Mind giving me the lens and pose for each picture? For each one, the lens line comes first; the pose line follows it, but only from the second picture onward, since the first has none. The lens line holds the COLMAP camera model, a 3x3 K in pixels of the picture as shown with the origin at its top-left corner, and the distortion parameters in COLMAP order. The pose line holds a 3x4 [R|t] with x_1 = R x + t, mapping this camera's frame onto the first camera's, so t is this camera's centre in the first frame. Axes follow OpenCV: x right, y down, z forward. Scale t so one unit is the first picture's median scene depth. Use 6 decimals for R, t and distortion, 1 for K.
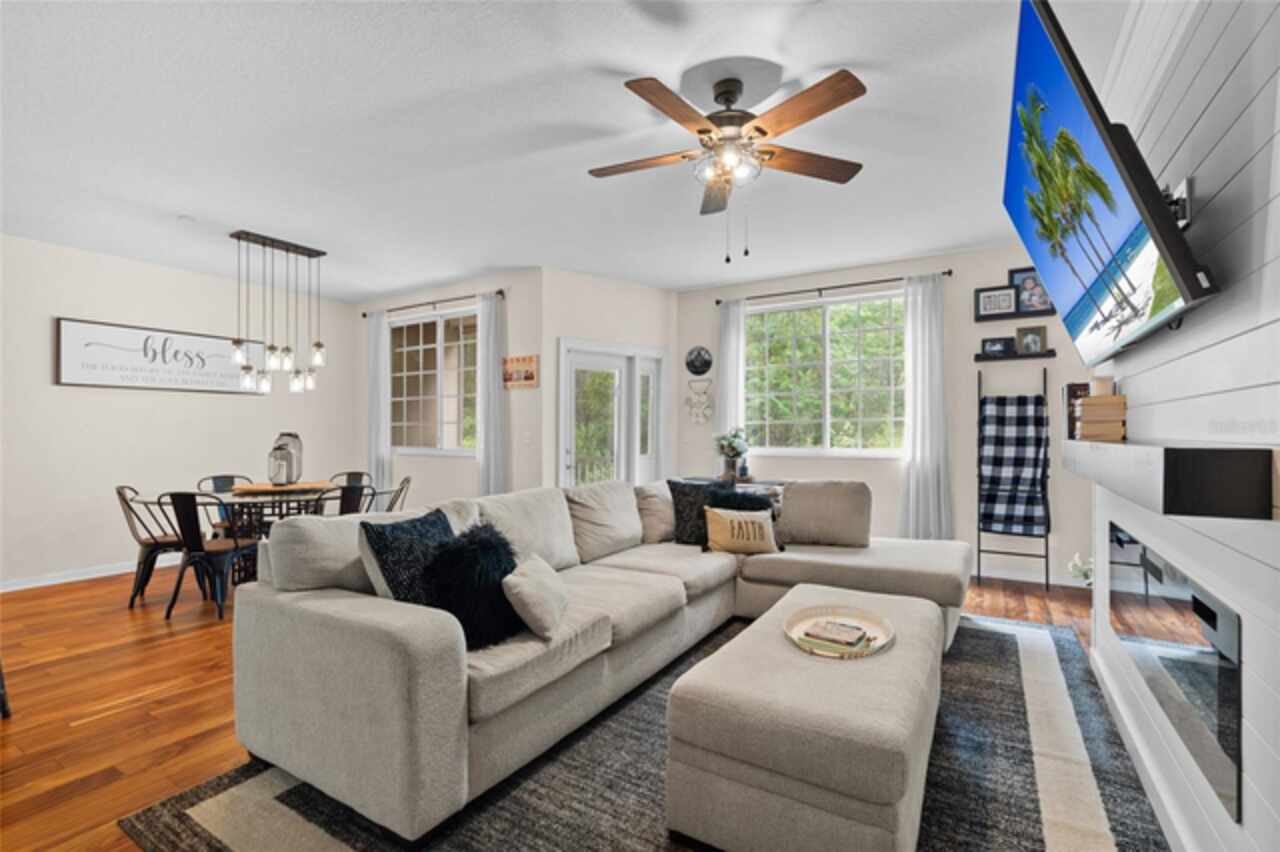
lens RADIAL K [[582.4, 0, 641.5], [0, 582.4, 428.5], [0, 0, 1]] dist [-0.000131, 0.000107]
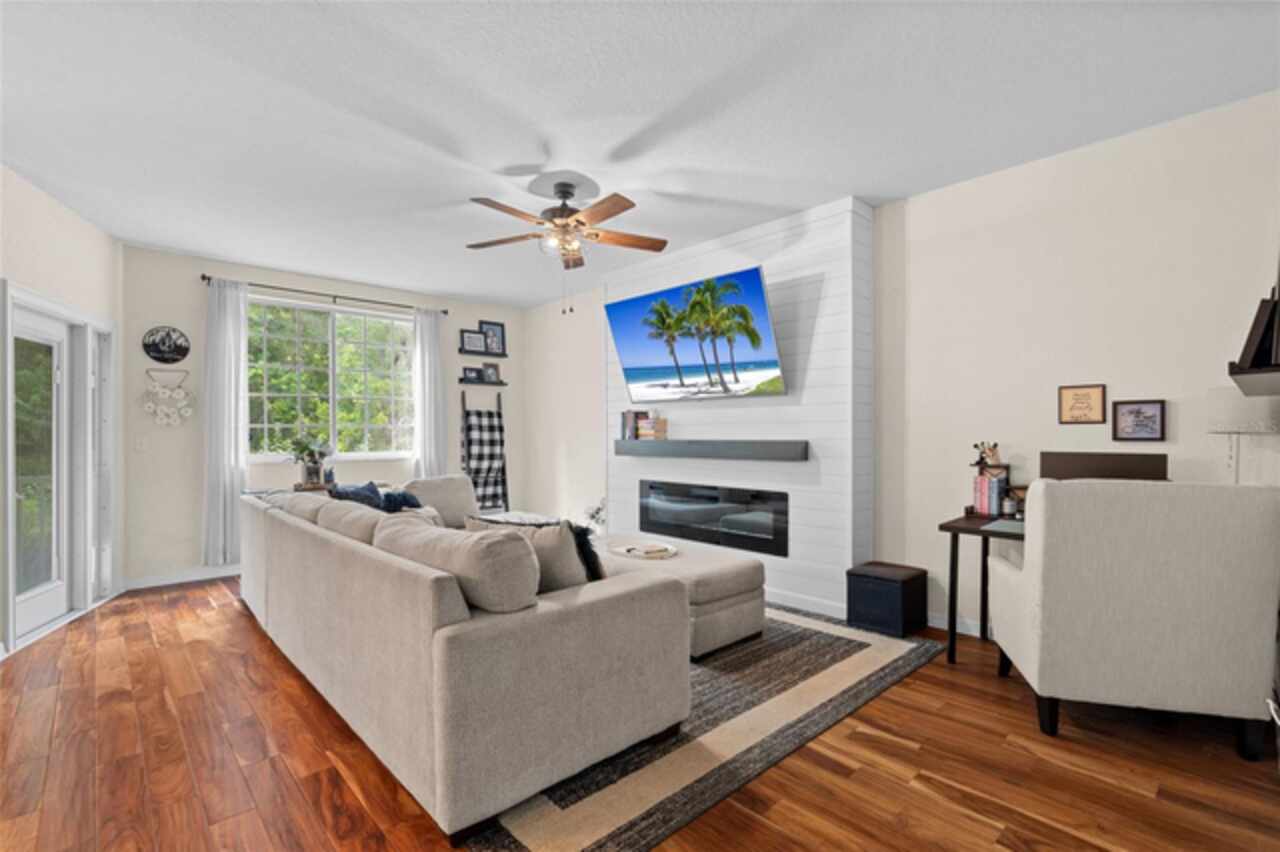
lens RADIAL K [[582.1, 0, 637.9], [0, 582.1, 433.9], [0, 0, 1]] dist [0.002104, 0.000471]
pose [[0.287451, 0.002615, 0.957792, -0.594302], [-0.002468, 0.999995, -0.001989, 0.002625], [-0.957792, -0.001792, 0.287456, 0.229700]]
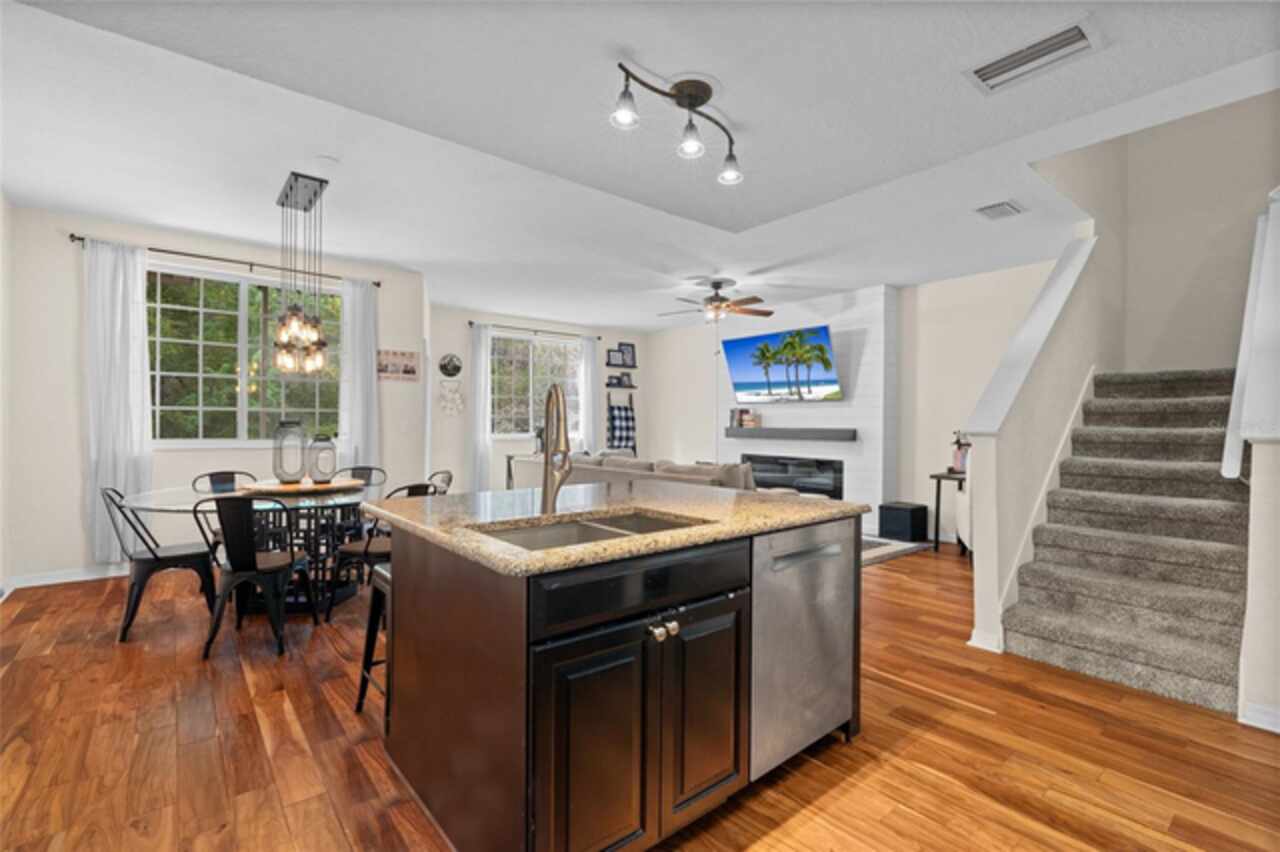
lens RADIAL K [[573.5, 0, 637.9], [0, 573.5, 419.3], [0, 0, 1]] dist [0.000184, 0.000098]
pose [[0.354570, 0.012829, 0.934941, -1.168274], [-0.013921, 0.999867, -0.008440, 0.006077], [-0.934926, -0.010022, 0.354702, 0.237923]]
